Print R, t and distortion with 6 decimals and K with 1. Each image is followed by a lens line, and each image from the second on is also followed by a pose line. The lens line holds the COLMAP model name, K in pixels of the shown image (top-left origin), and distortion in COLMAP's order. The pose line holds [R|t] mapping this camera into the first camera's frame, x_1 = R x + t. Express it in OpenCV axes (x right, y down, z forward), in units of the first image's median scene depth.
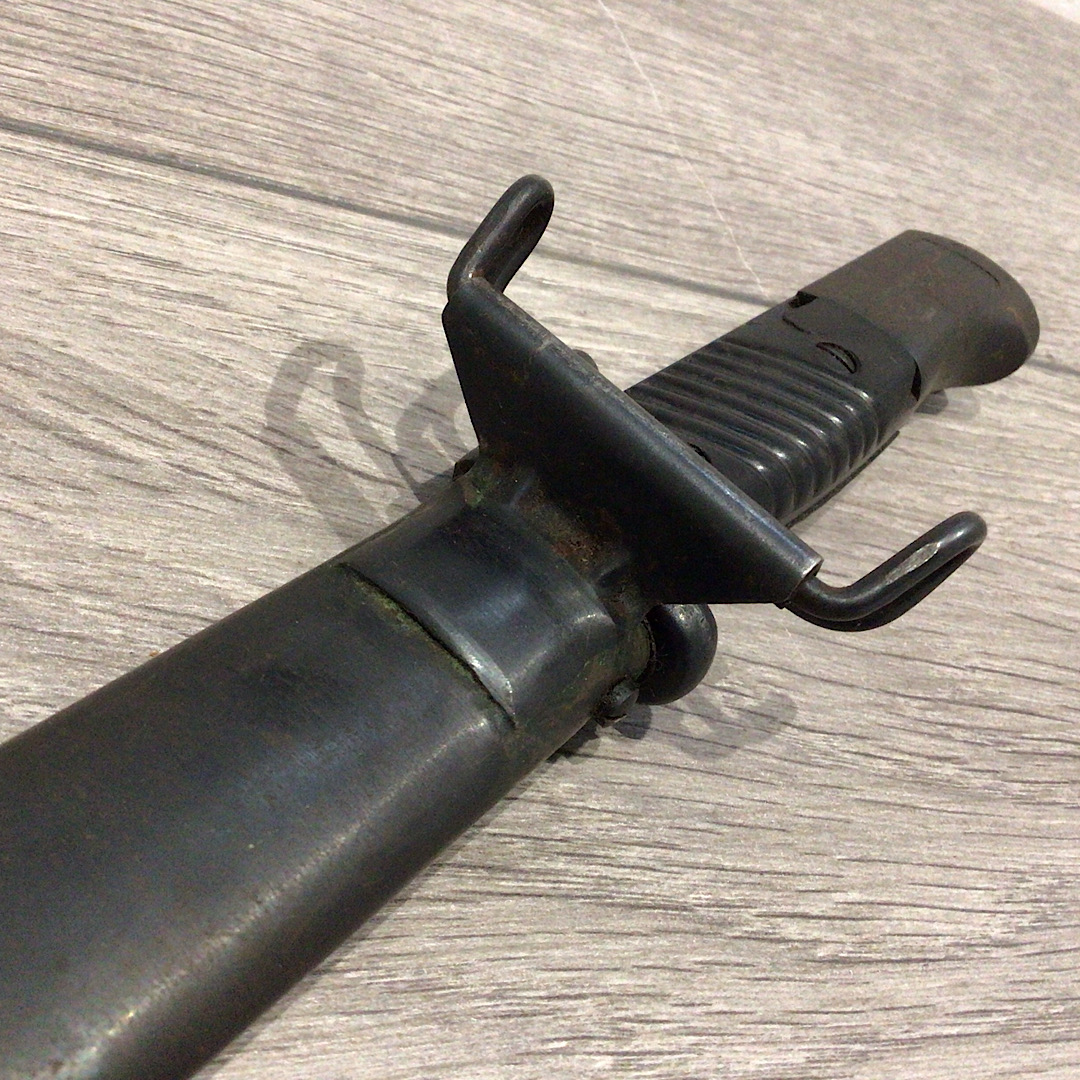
lens RADIAL K [[1341.7, 0, 539.8], [0, 1341.7, 528.1], [0, 0, 1]] dist [0.043543, 0.000000]
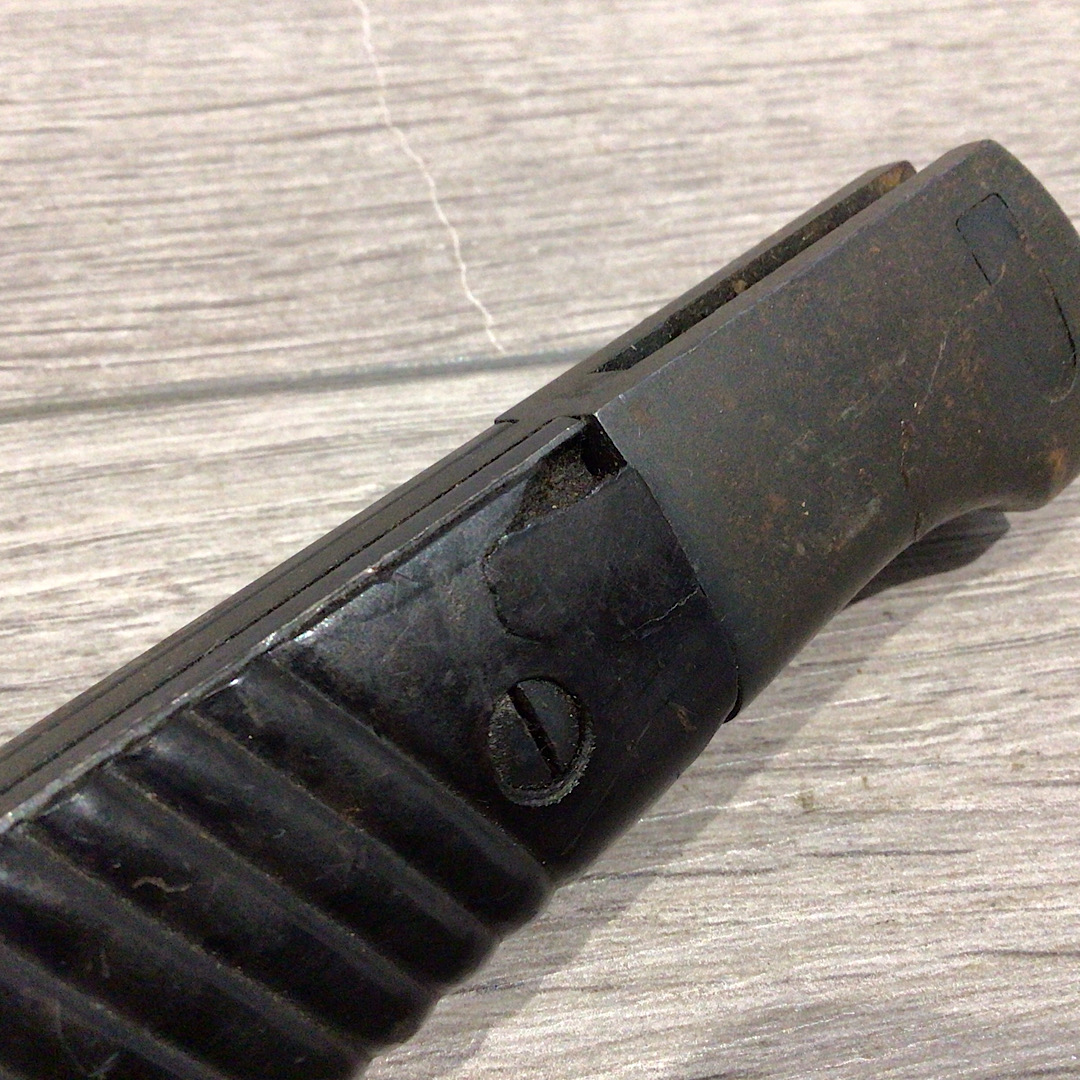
lens RADIAL K [[1341.7, 0, 536.4], [0, 1341.7, 545.2], [0, 0, 1]] dist [0.043543, 0.000000]
pose [[0.914117, -0.176505, -0.365016, 0.533027], [0.203367, 0.978434, 0.036170, -0.159606], [0.350760, -0.107296, 0.930298, 0.699643]]
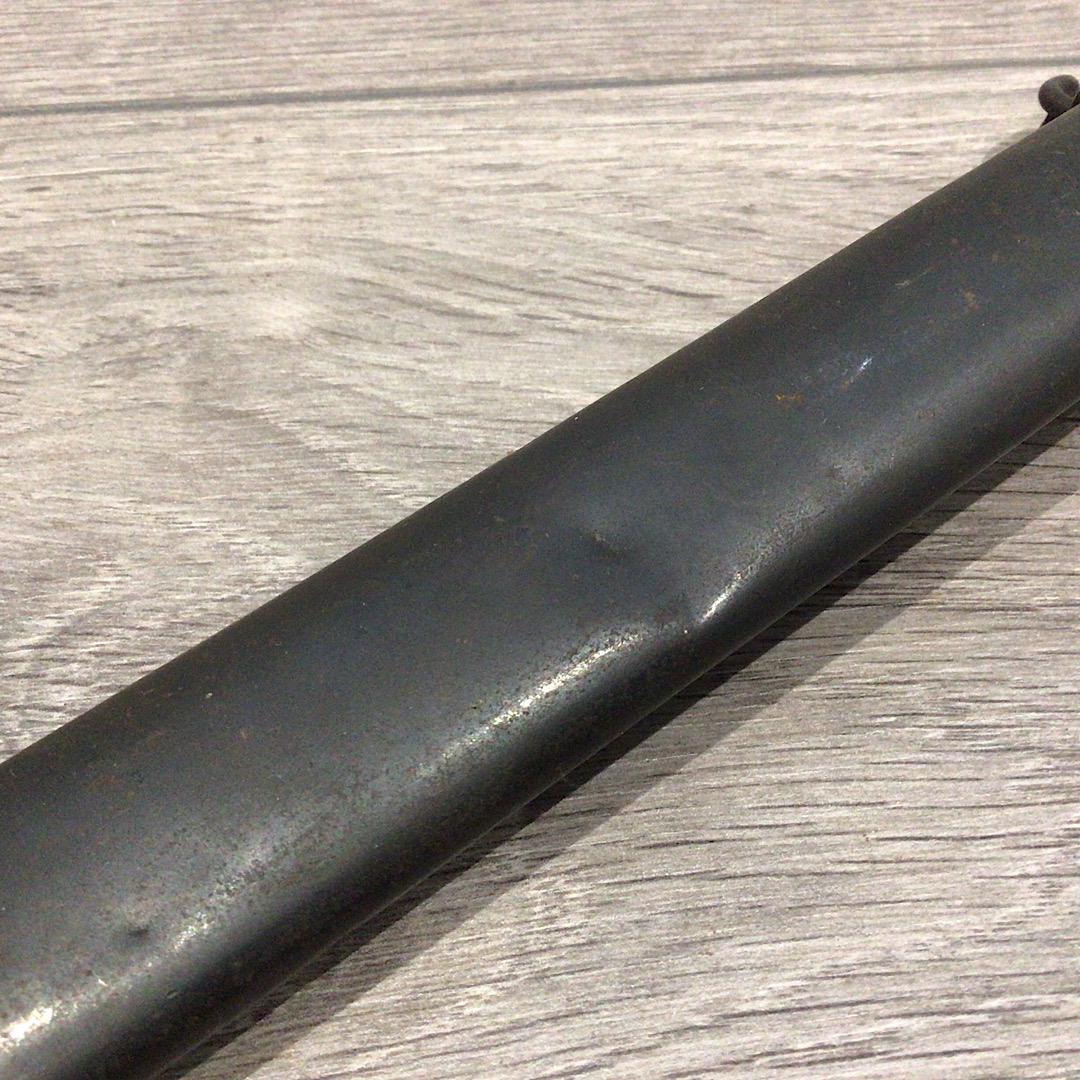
lens RADIAL K [[1341.7, 0, 540.8], [0, 1341.7, 532.1], [0, 0, 1]] dist [0.043543, 0.000000]
pose [[0.889081, -0.174650, -0.423122, 0.201452], [0.179426, 0.983348, -0.028875, 0.166300], [0.421119, -0.050246, 0.905612, -0.091930]]
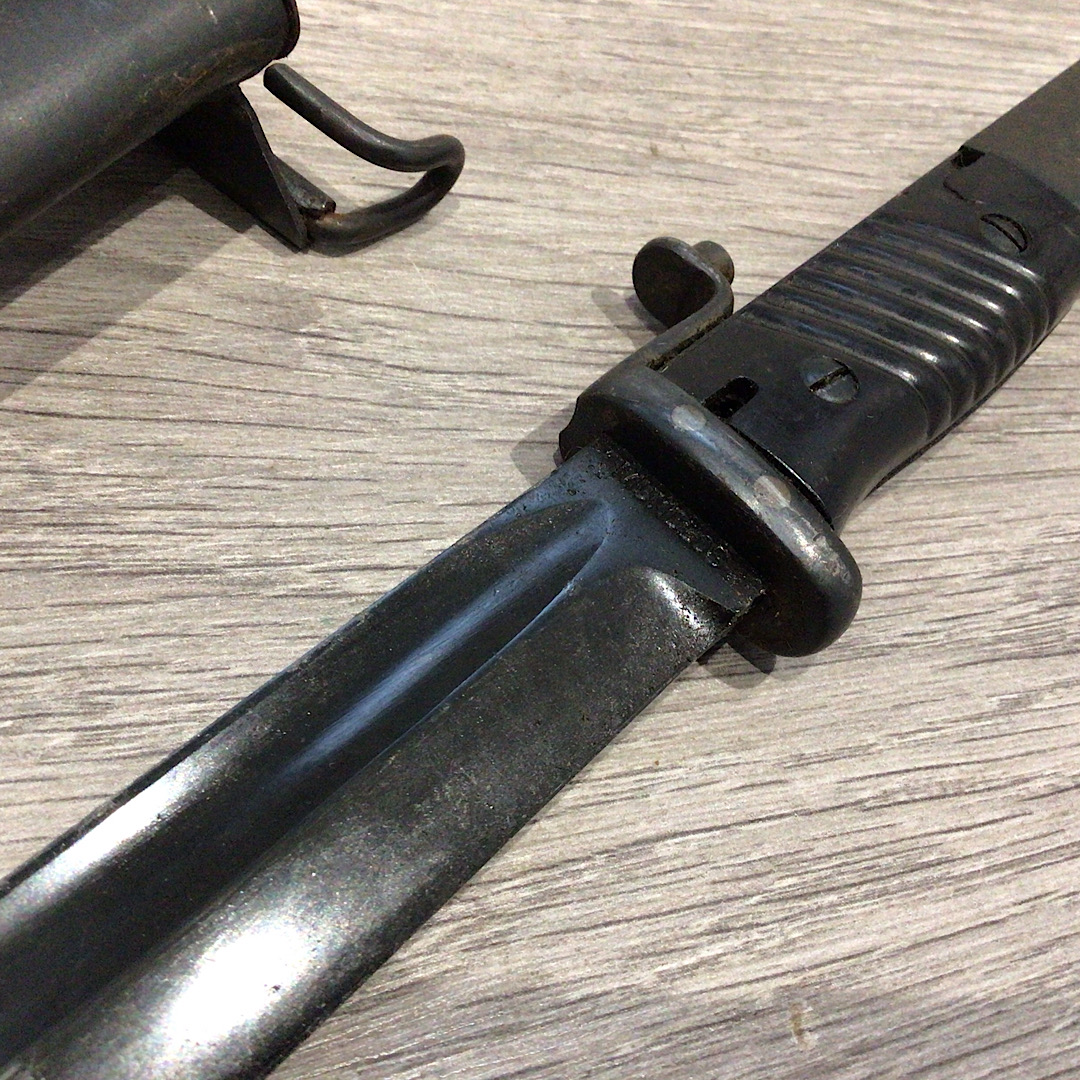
lens RADIAL K [[1341.7, 0, 545.5], [0, 1341.7, 541.5], [0, 0, 1]] dist [0.043543, 0.000000]
pose [[0.989596, -0.120452, -0.078688, 0.353276], [0.132340, 0.976629, 0.169355, 0.128604], [0.056450, -0.178006, 0.982409, 0.138164]]
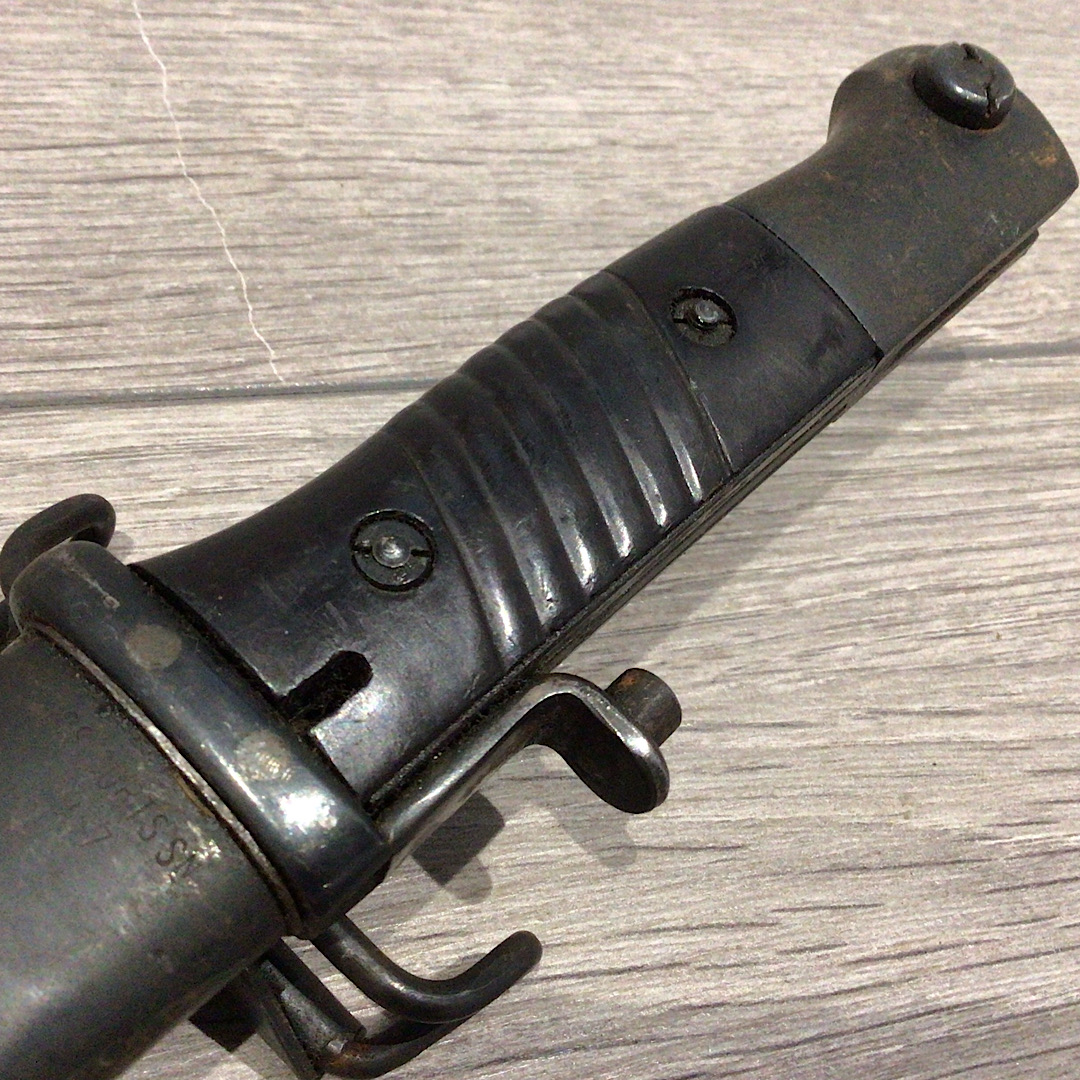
lens RADIAL K [[1341.7, 0, 541.4], [0, 1341.7, 534.7], [0, 0, 1]] dist [0.043543, 0.000000]
pose [[0.979135, -0.128350, -0.157548, 0.572275], [0.145037, 0.984421, 0.099394, -0.207081], [0.142336, -0.120170, 0.982497, 0.486604]]
